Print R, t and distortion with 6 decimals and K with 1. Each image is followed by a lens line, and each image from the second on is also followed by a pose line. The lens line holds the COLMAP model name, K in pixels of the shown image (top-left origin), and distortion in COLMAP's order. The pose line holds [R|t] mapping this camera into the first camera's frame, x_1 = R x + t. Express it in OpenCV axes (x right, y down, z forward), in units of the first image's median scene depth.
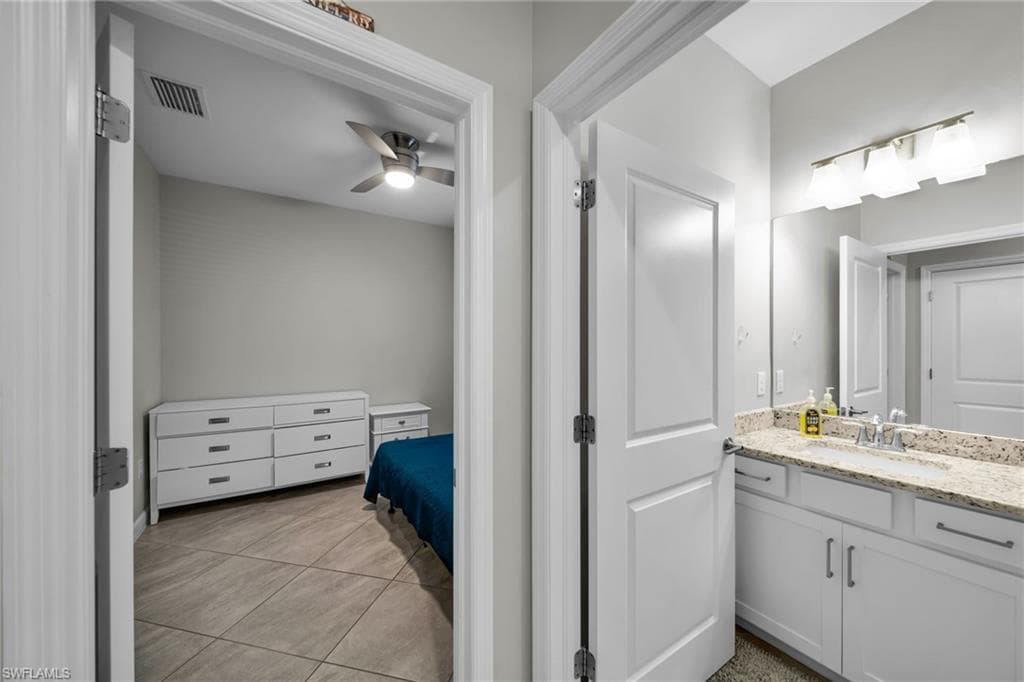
lens RADIAL K [[365.7, 0, 530.2], [0, 365.7, 344.1], [0, 0, 1]] dist [0.001373, 0.000076]
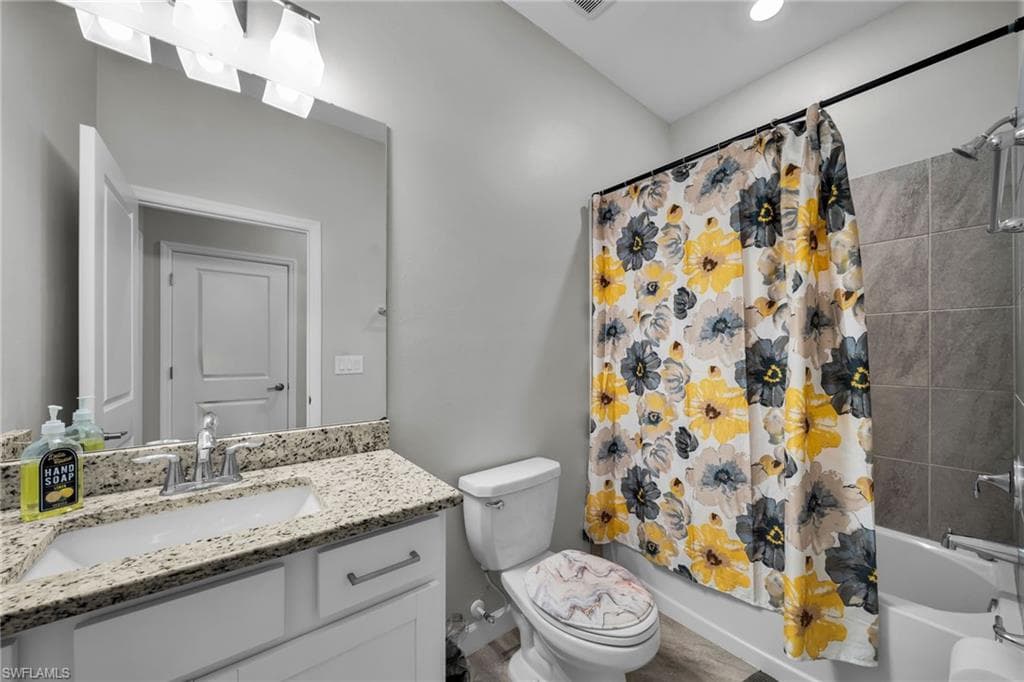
lens RADIAL K [[384.3, 0, 511.3], [0, 384.3, 354.9], [0, 0, 1]] dist [-0.000521, -0.000227]
pose [[-0.077038, 0.000219, 0.997028, 0.285719], [0.000888, 1.000000, -0.000151, 0.070122], [-0.997028, 0.000874, -0.077038, 0.515436]]
